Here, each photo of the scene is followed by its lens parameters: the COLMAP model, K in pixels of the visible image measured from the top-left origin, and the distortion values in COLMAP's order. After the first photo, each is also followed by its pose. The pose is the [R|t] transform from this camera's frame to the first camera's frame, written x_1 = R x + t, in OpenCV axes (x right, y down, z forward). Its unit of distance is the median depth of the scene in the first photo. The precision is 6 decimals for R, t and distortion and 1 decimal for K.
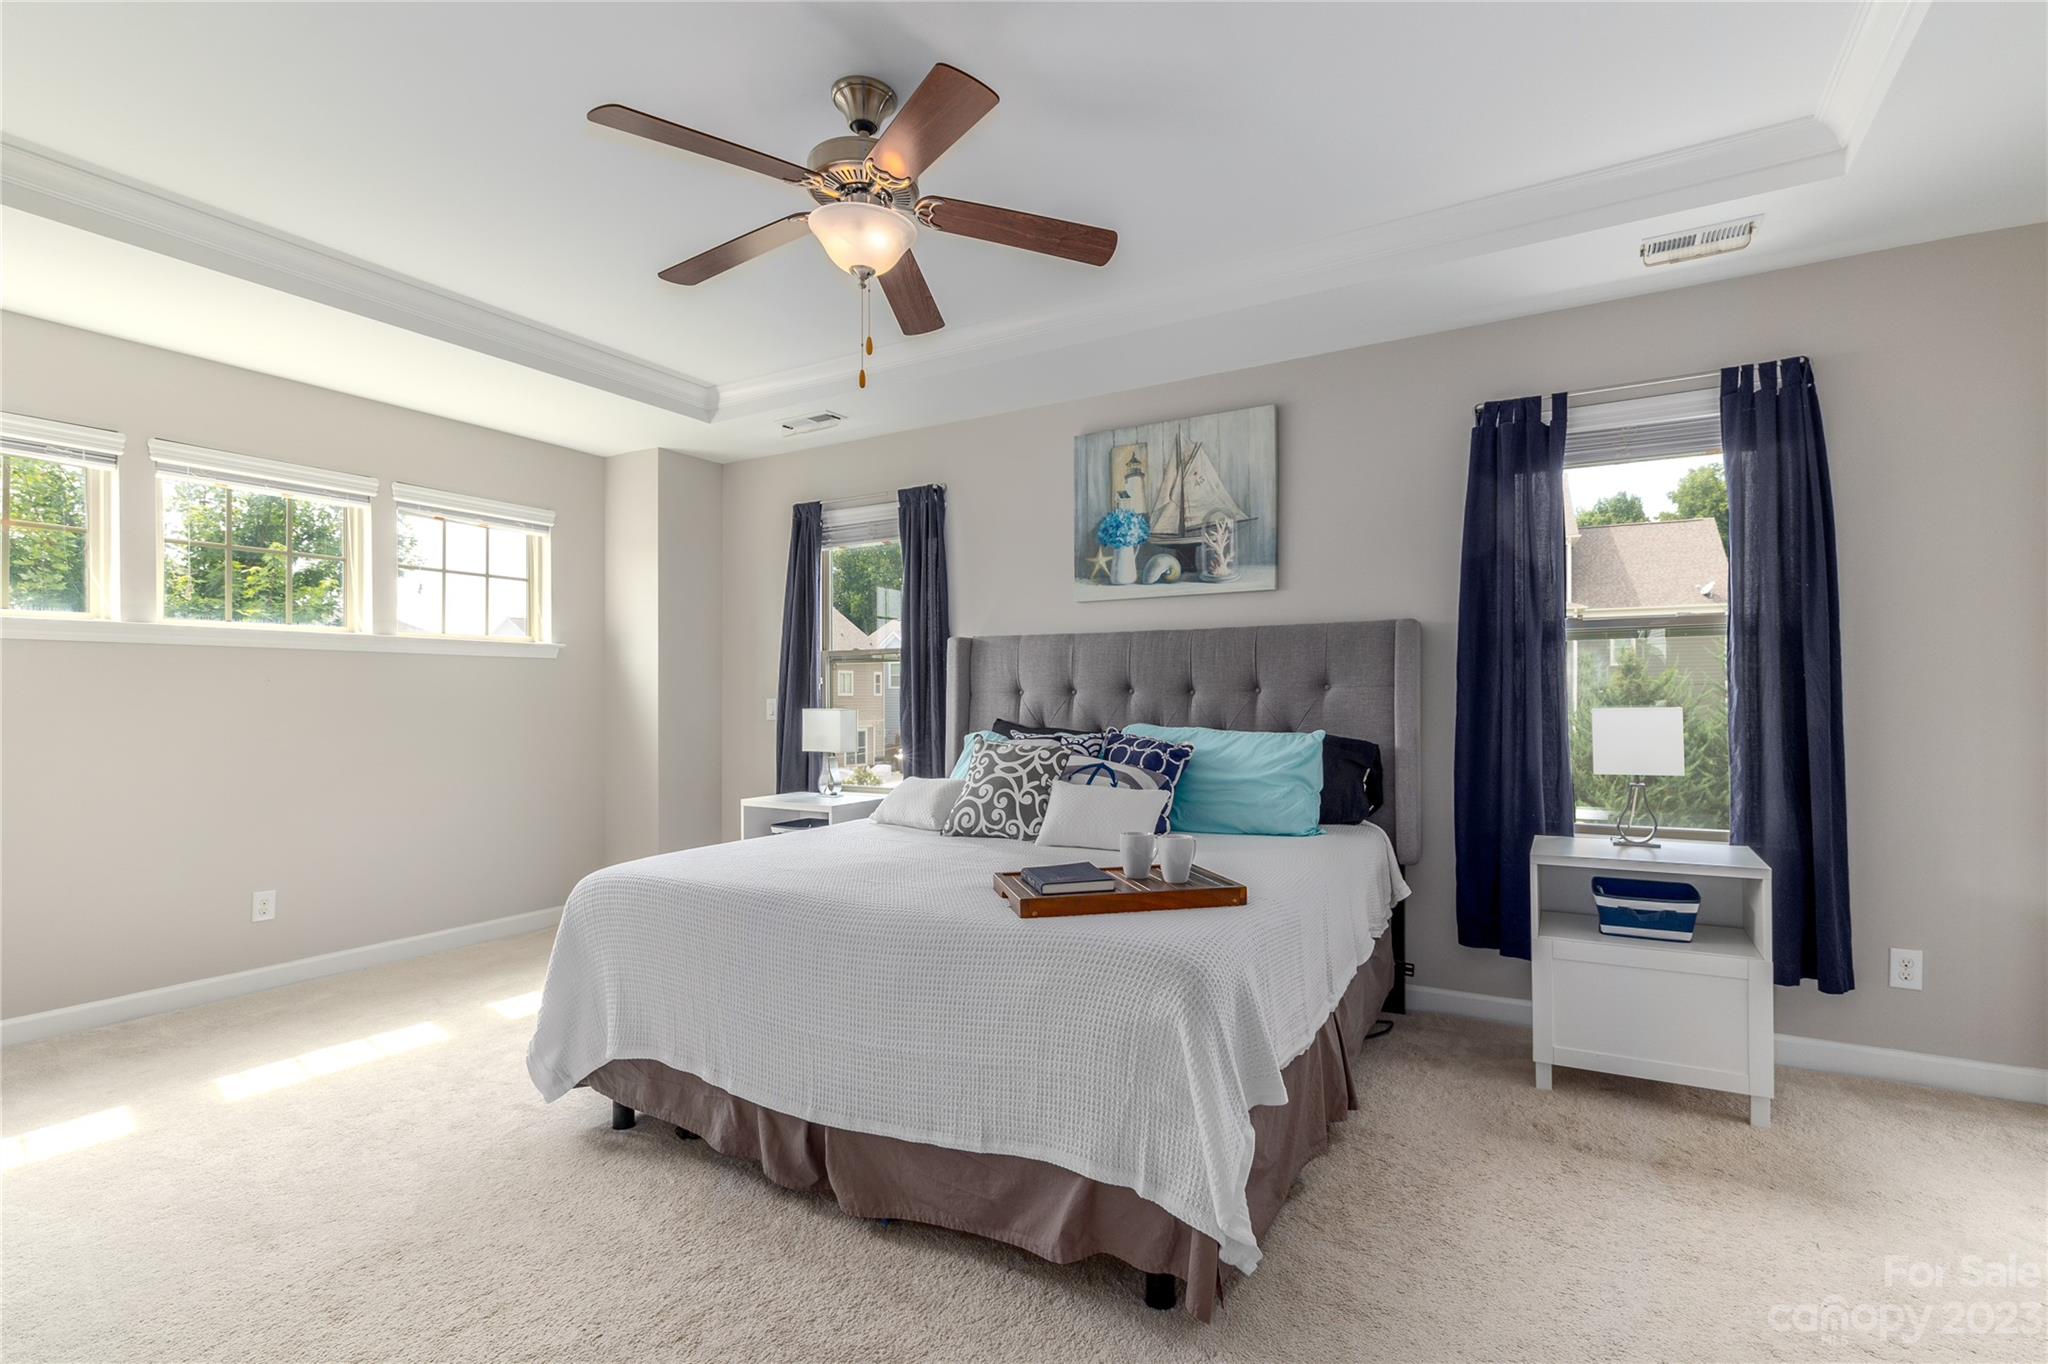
lens RADIAL K [[948.2, 0, 1006.3], [0, 948.2, 712.6], [0, 0, 1]] dist [0.024390, -0.000051]
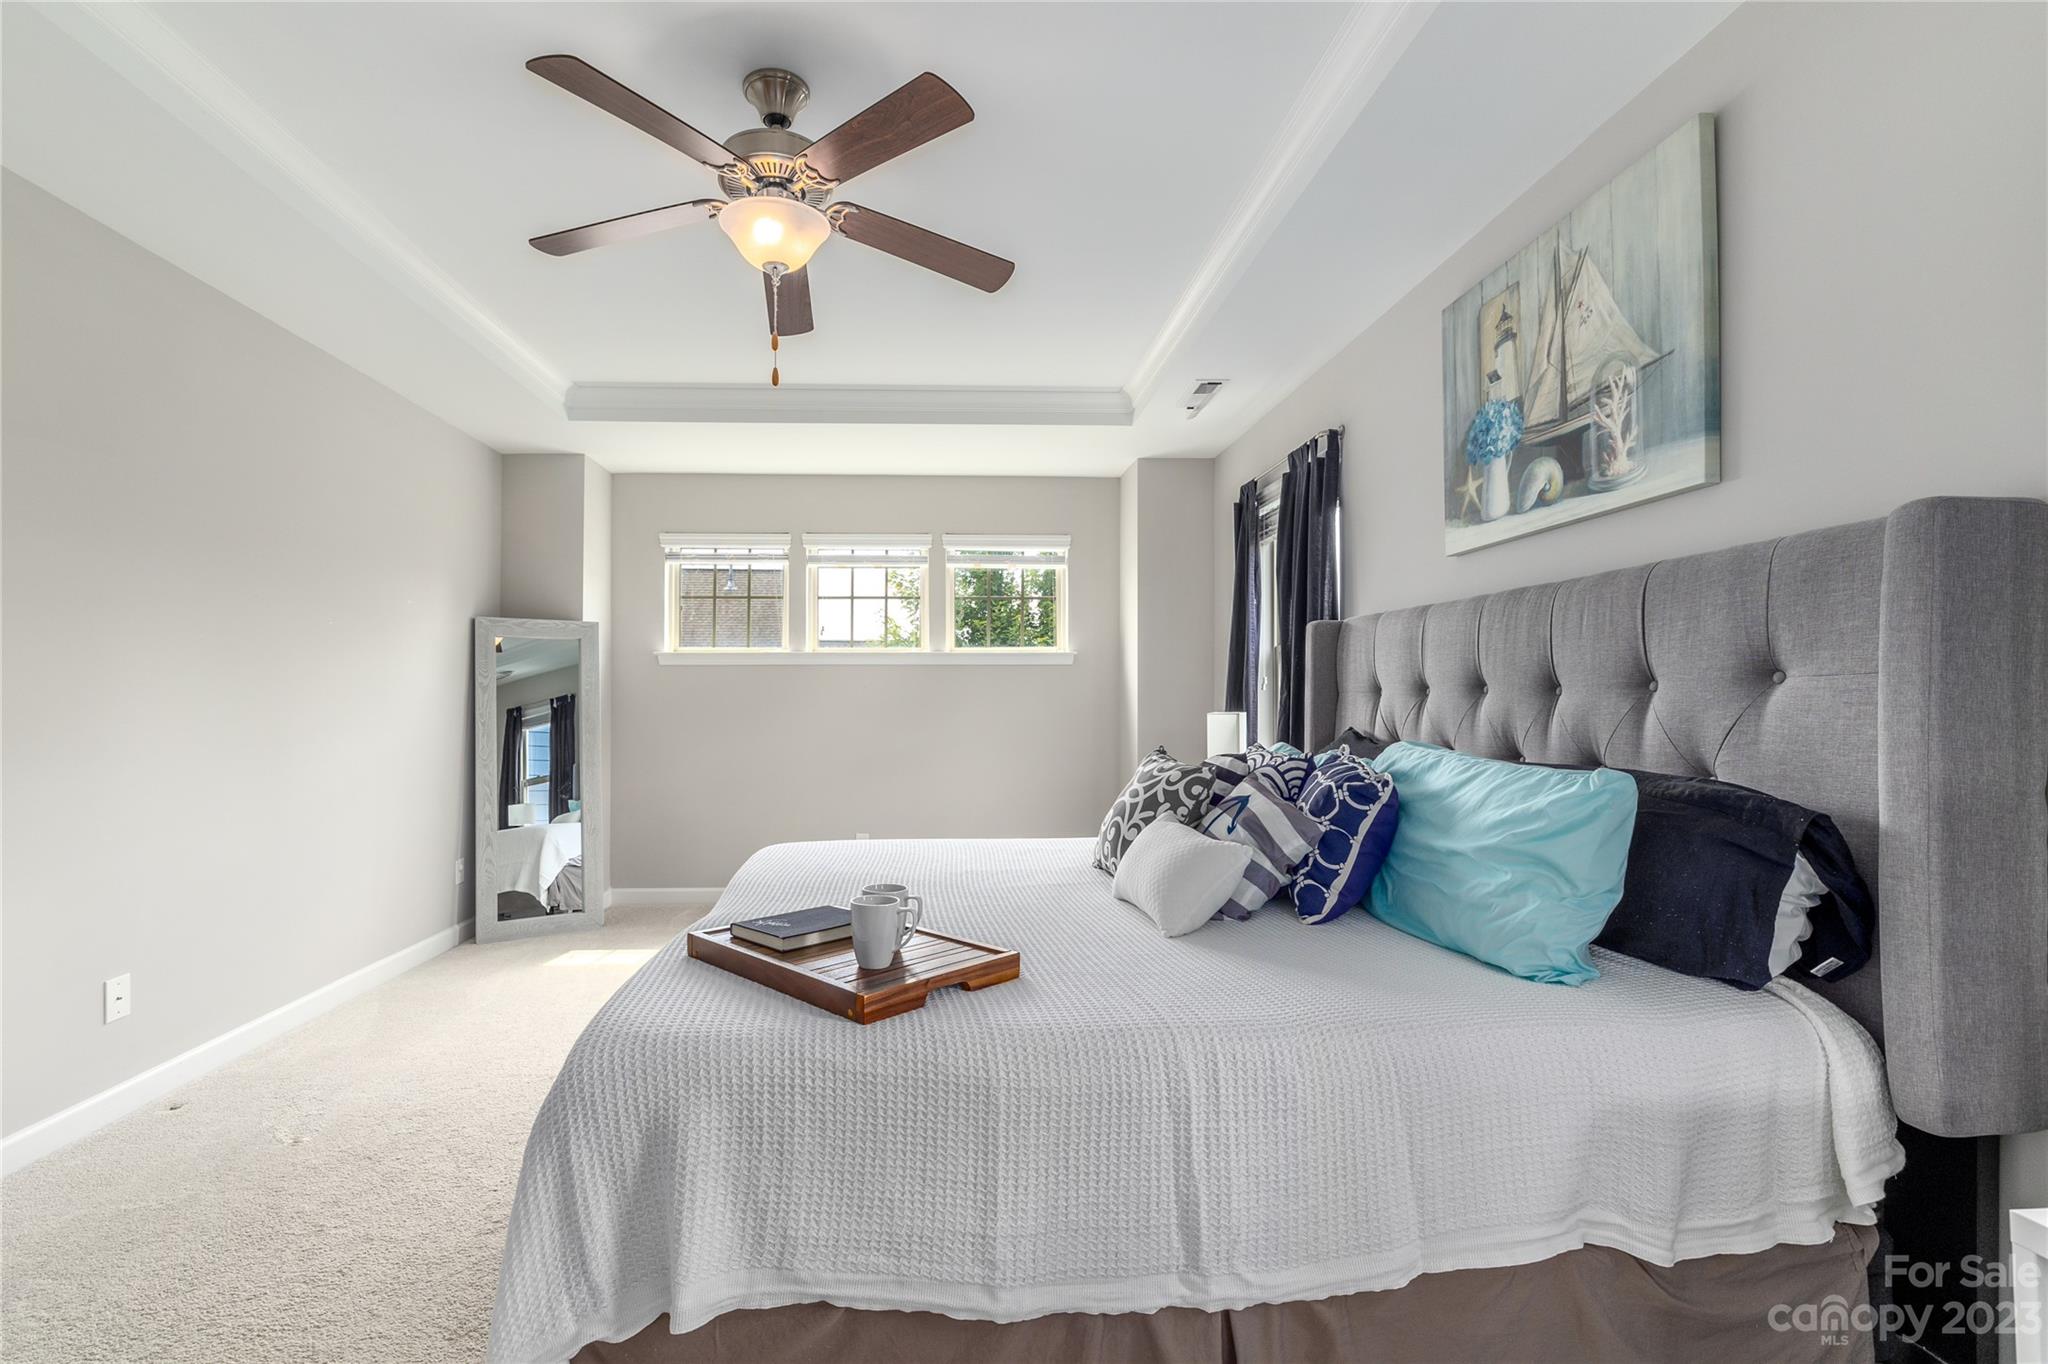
lens RADIAL K [[906.4, 0, 1014.2], [0, 906.4, 694.5], [0, 0, 1]] dist [0.000489, 0.000194]
pose [[0.568683, -0.002742, -0.822552, 0.449698], [-0.023990, 0.999514, -0.019918, -0.001179], [0.822207, 0.031059, 0.568340, 0.423137]]
